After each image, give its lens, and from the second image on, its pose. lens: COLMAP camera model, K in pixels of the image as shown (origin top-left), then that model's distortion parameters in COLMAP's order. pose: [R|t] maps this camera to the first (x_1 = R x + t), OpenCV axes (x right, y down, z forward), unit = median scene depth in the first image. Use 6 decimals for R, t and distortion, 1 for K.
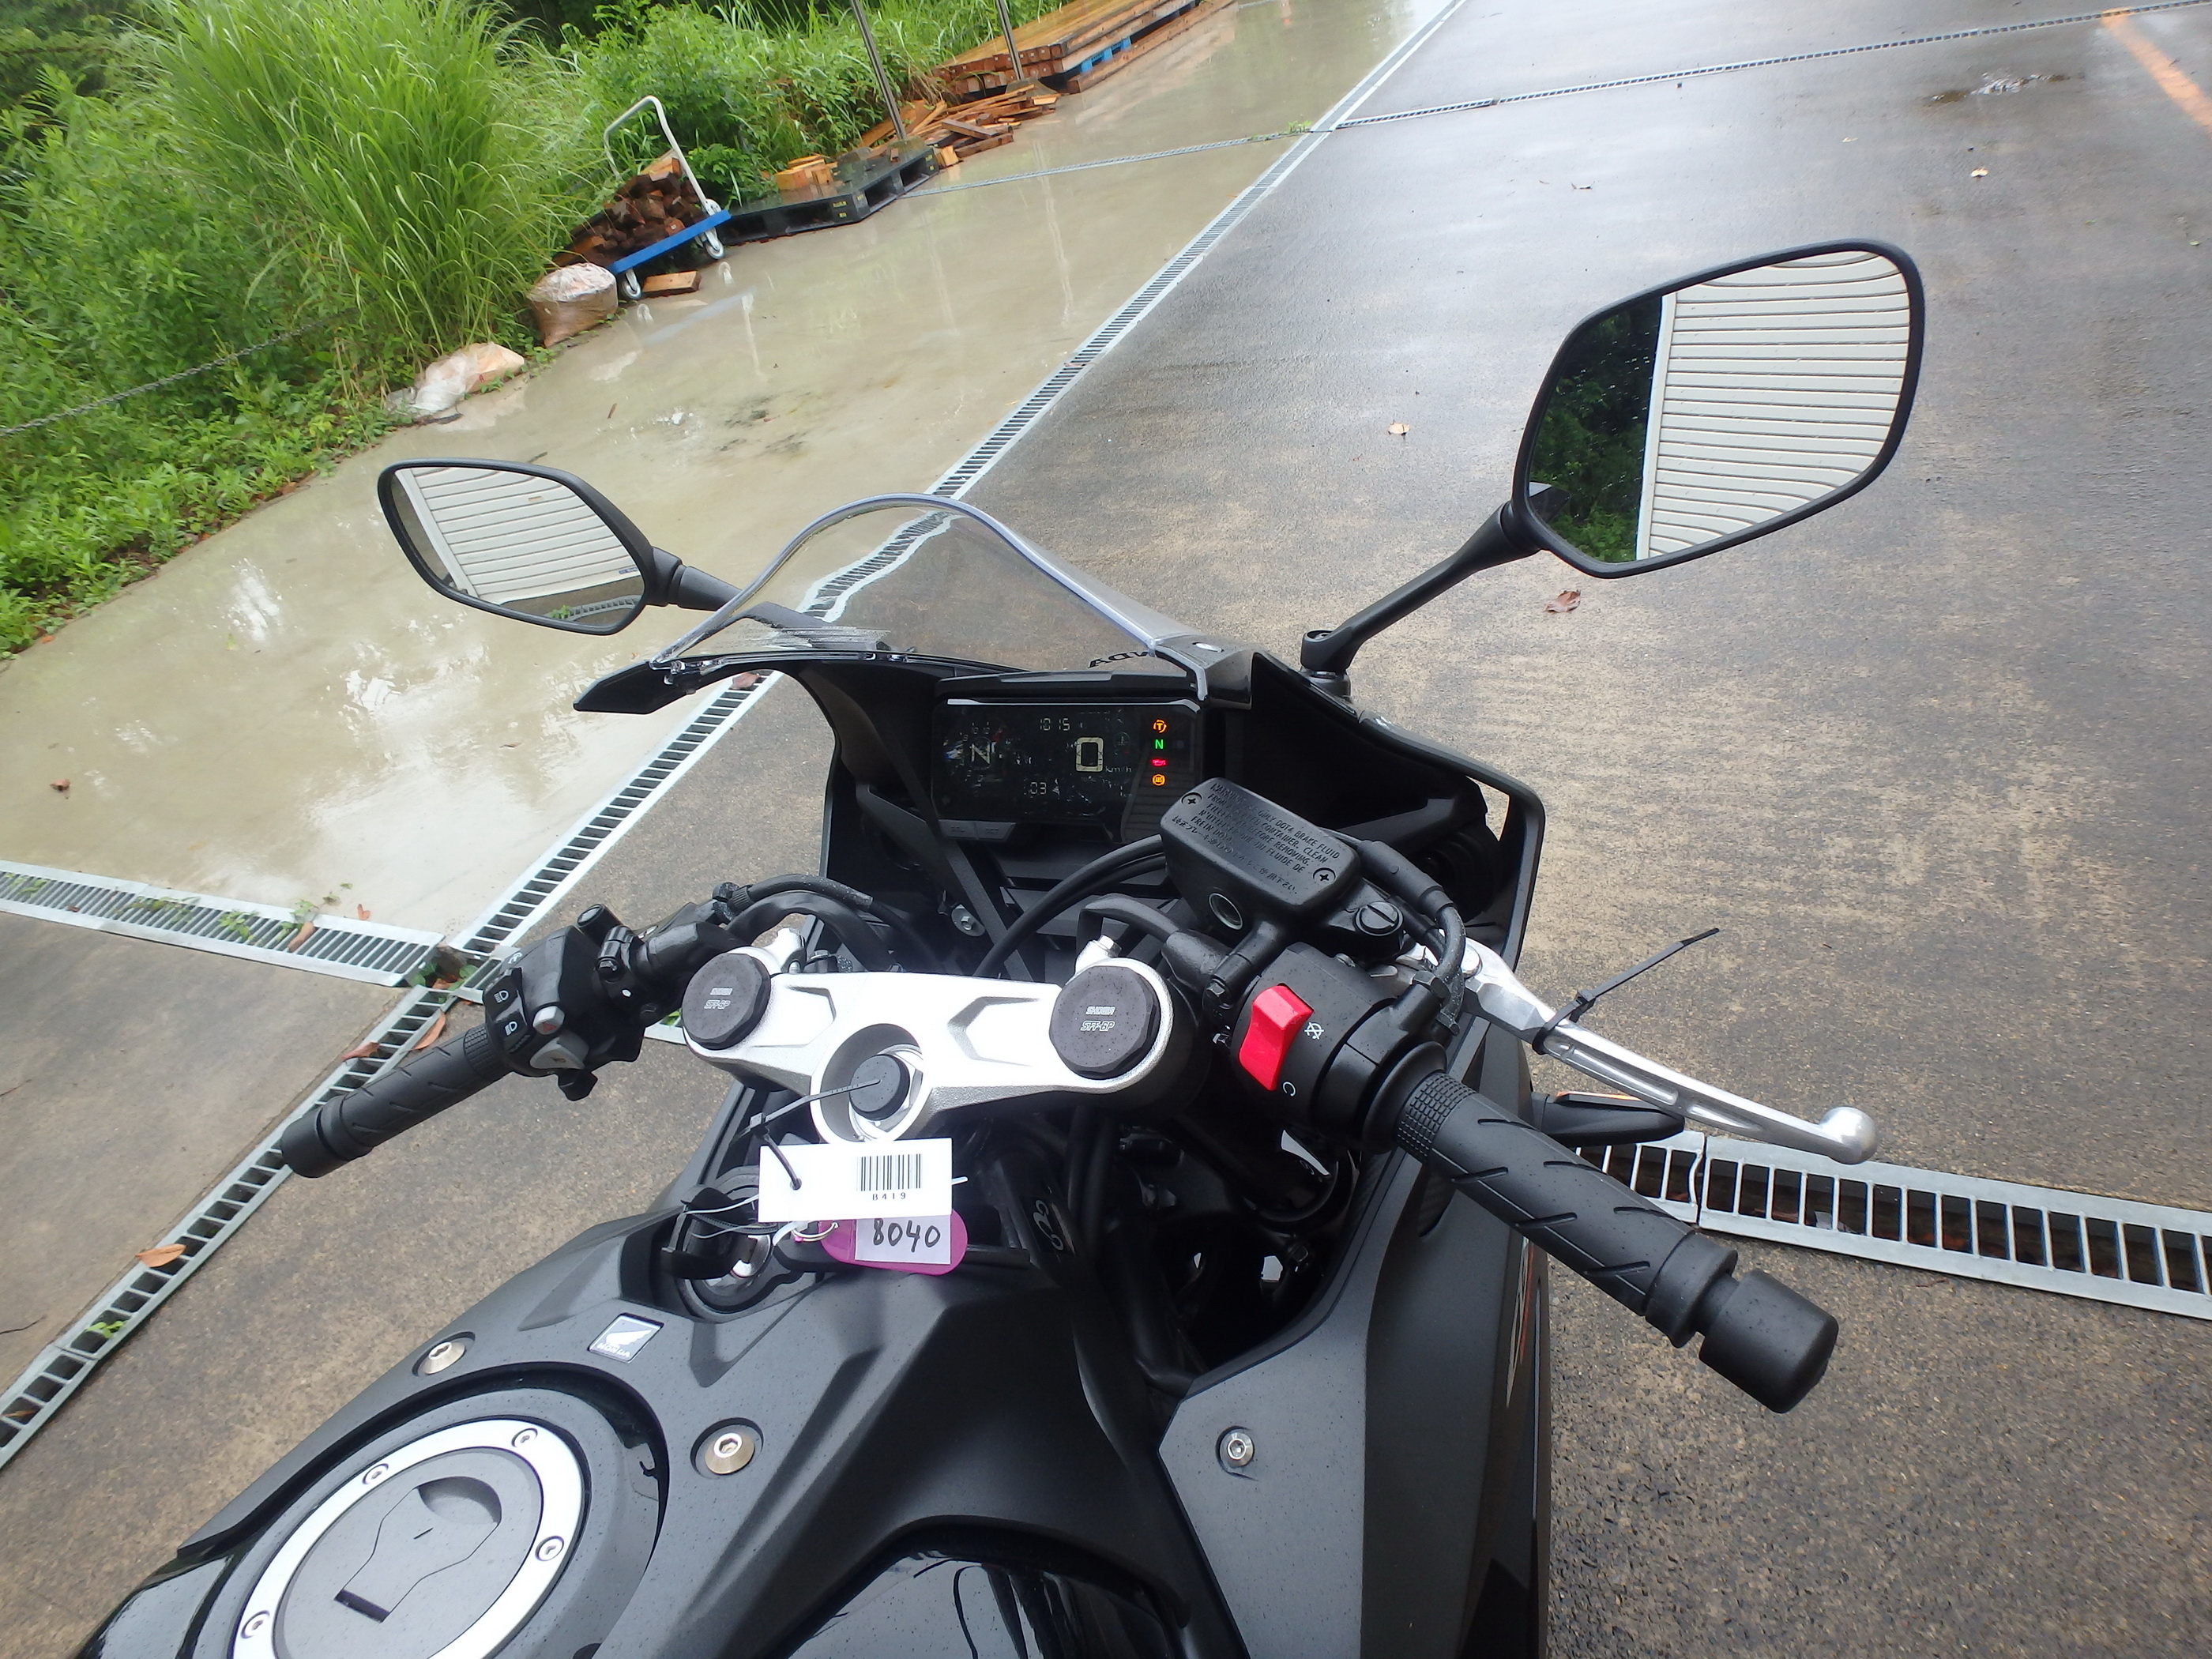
lens RADIAL K [[1370.0, 0, 1111.8], [0, 1370.0, 821.5], [0, 0, 1]] dist [-0.050982, 0.016062]
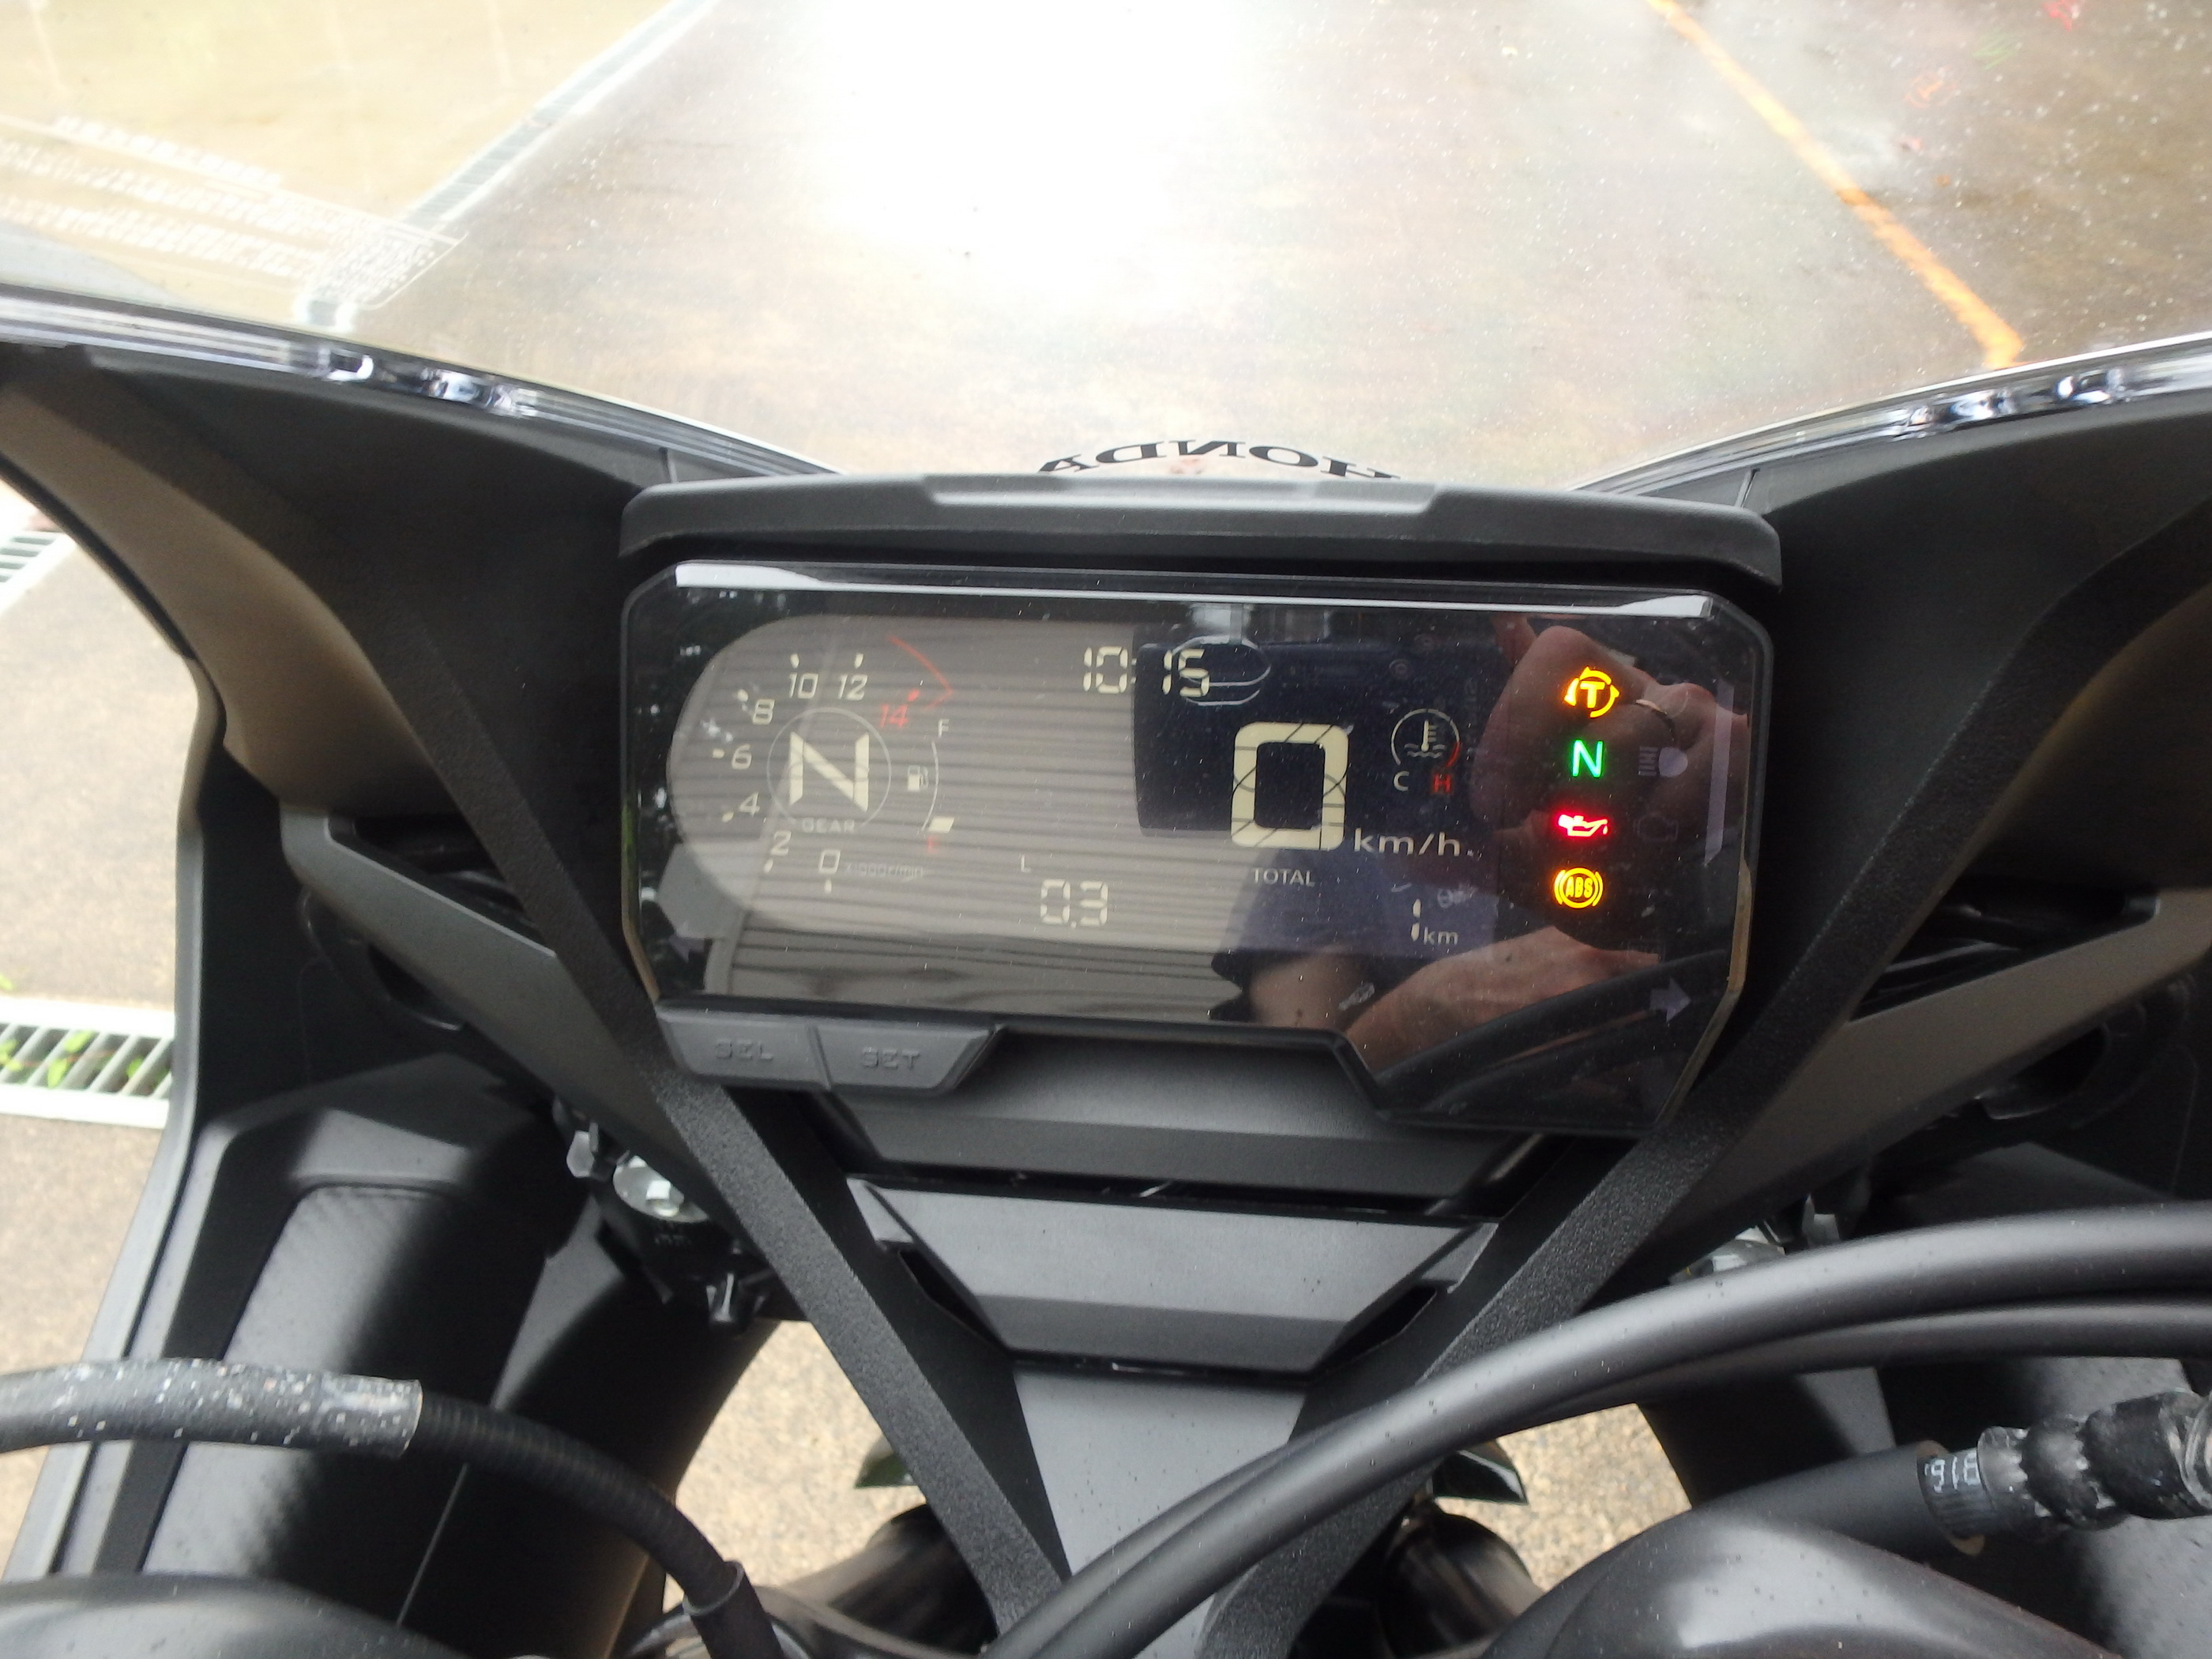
lens RADIAL K [[1356.8, 0, 1077.0], [0, 1356.8, 847.7], [0, 0, 1]] dist [-0.052440, 0.006321]
pose [[0.933205, -0.048853, 0.356008, -0.090120], [0.007086, 0.993025, 0.117691, -0.041177], [-0.359275, -0.107307, 0.927042, 0.457548]]
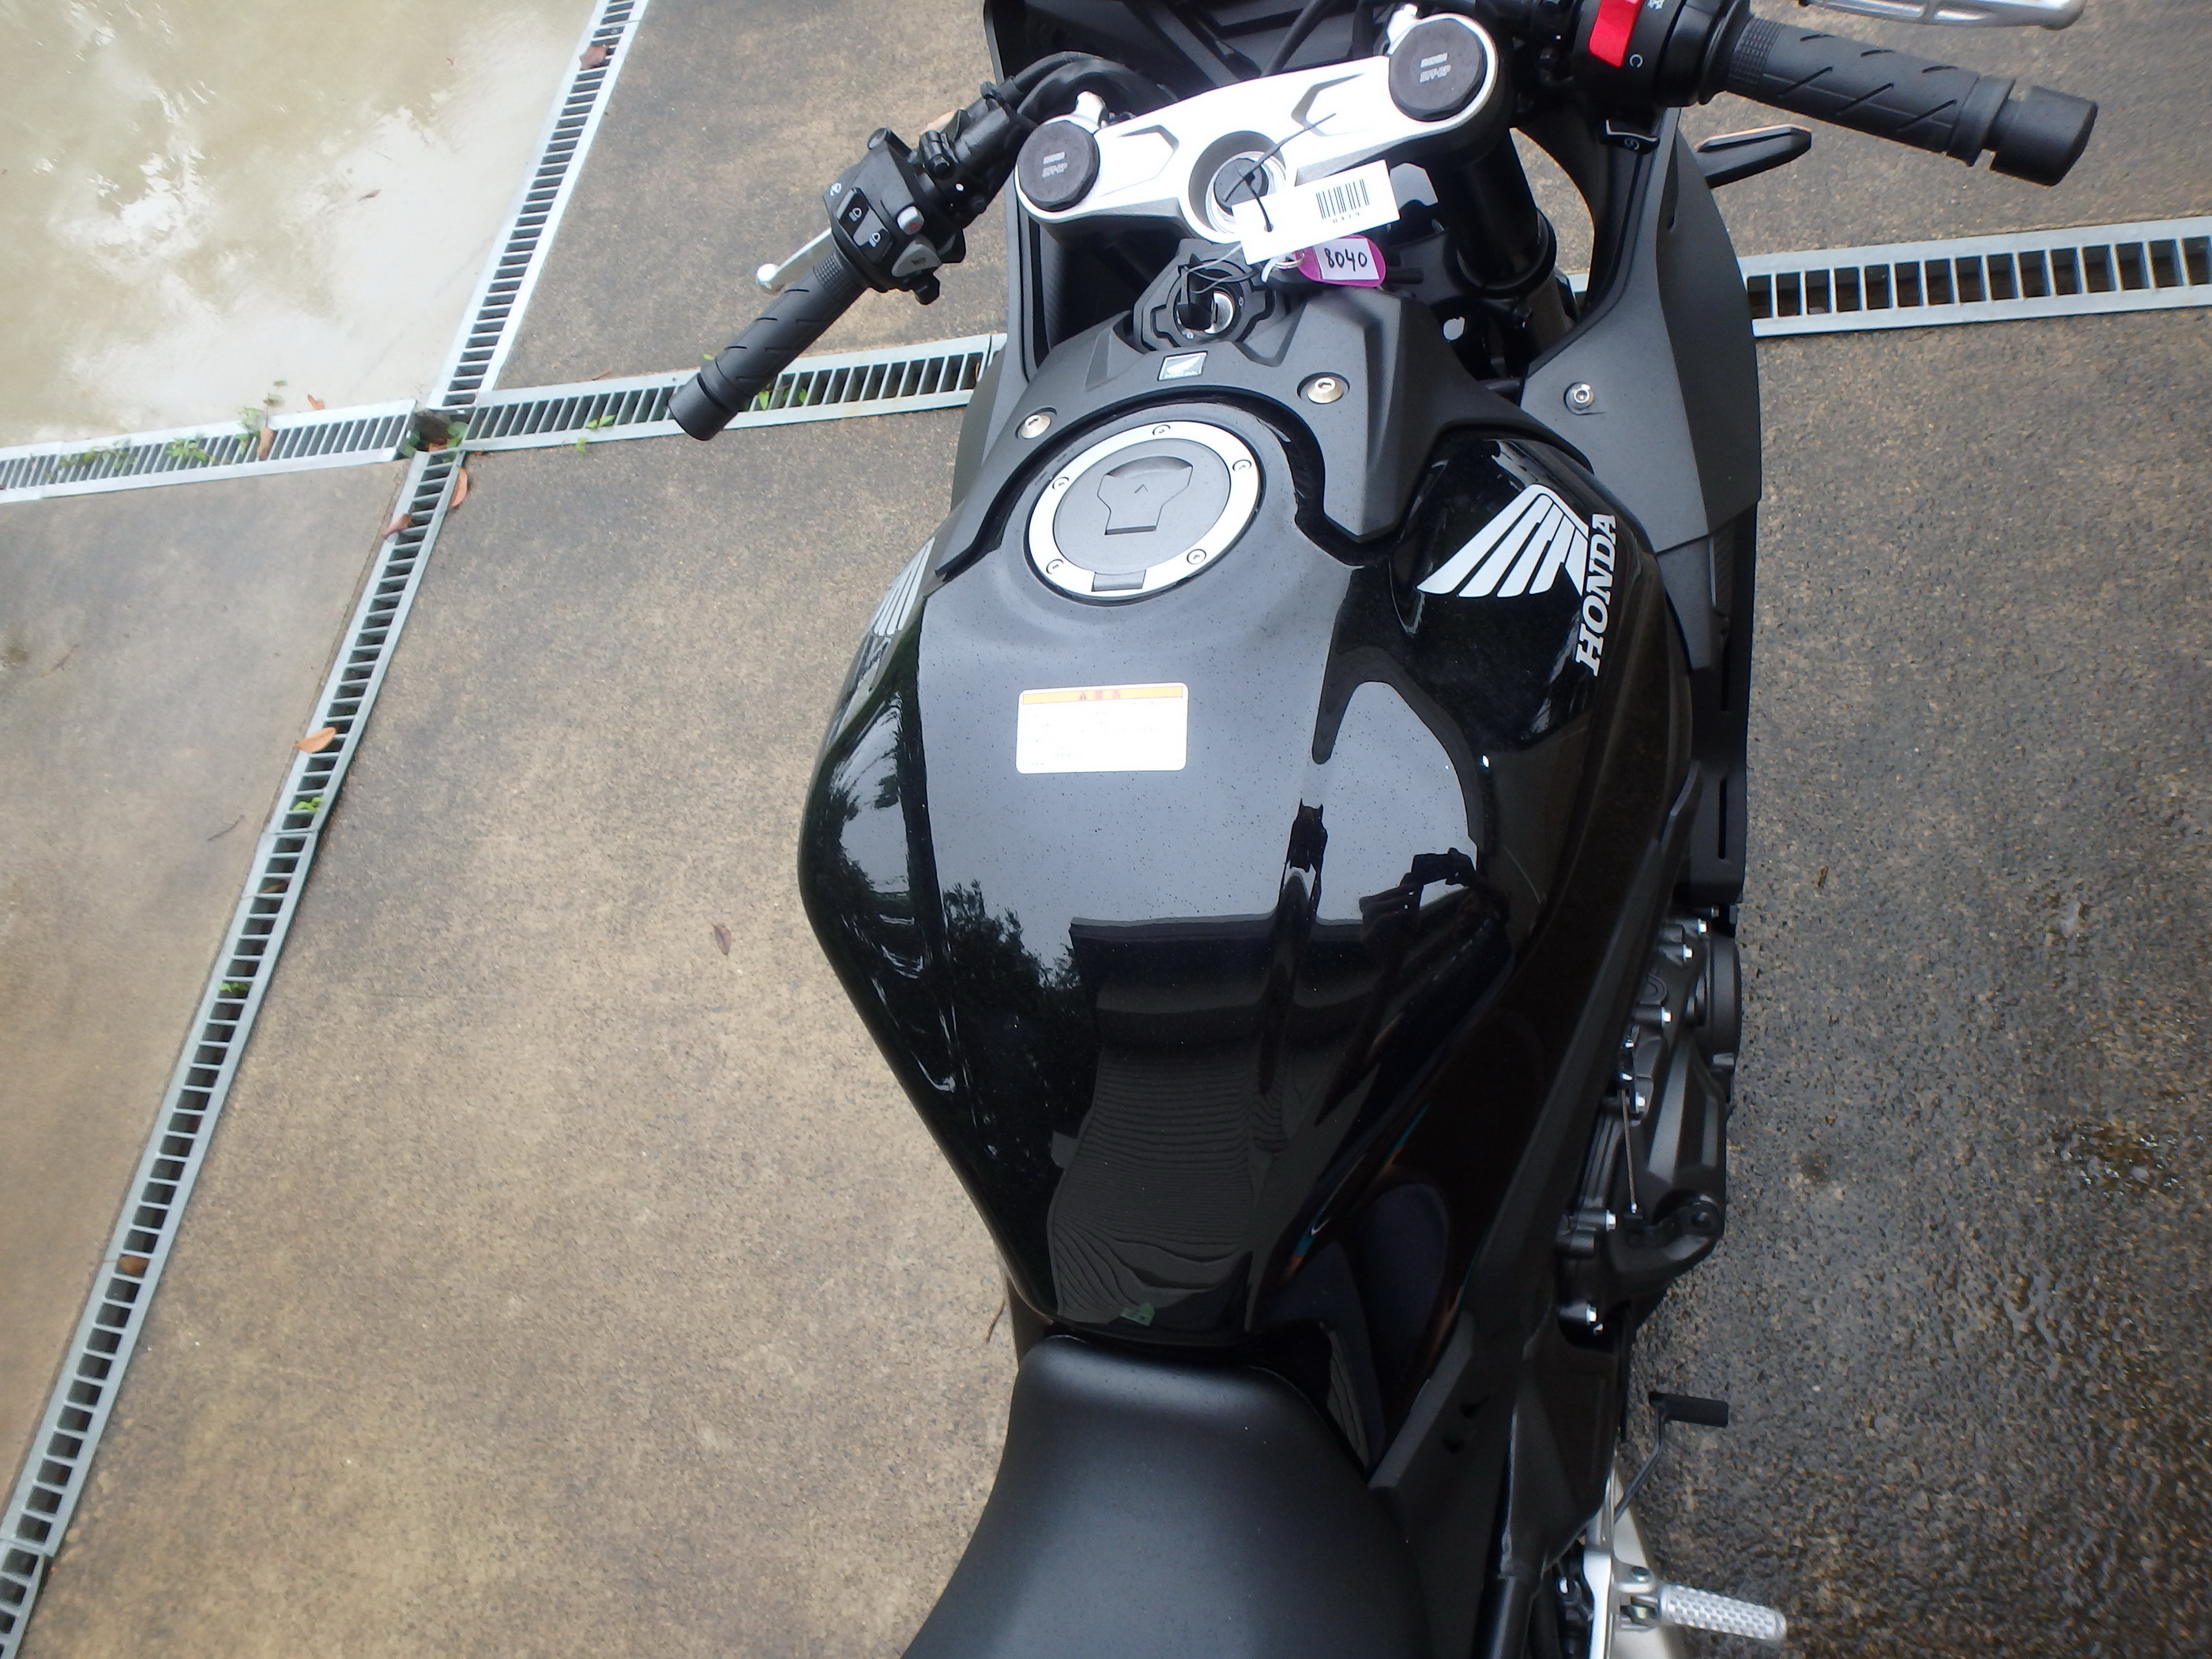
lens RADIAL K [[1373.3, 0, 1083.7], [0, 1373.3, 833.1], [0, 0, 1]] dist [-0.046951, 0.013843]
pose [[0.969919, -0.242440, 0.021890, -0.234052], [0.209716, 0.877873, 0.430531, 0.075350], [-0.123595, -0.412990, 0.902310, -0.143579]]
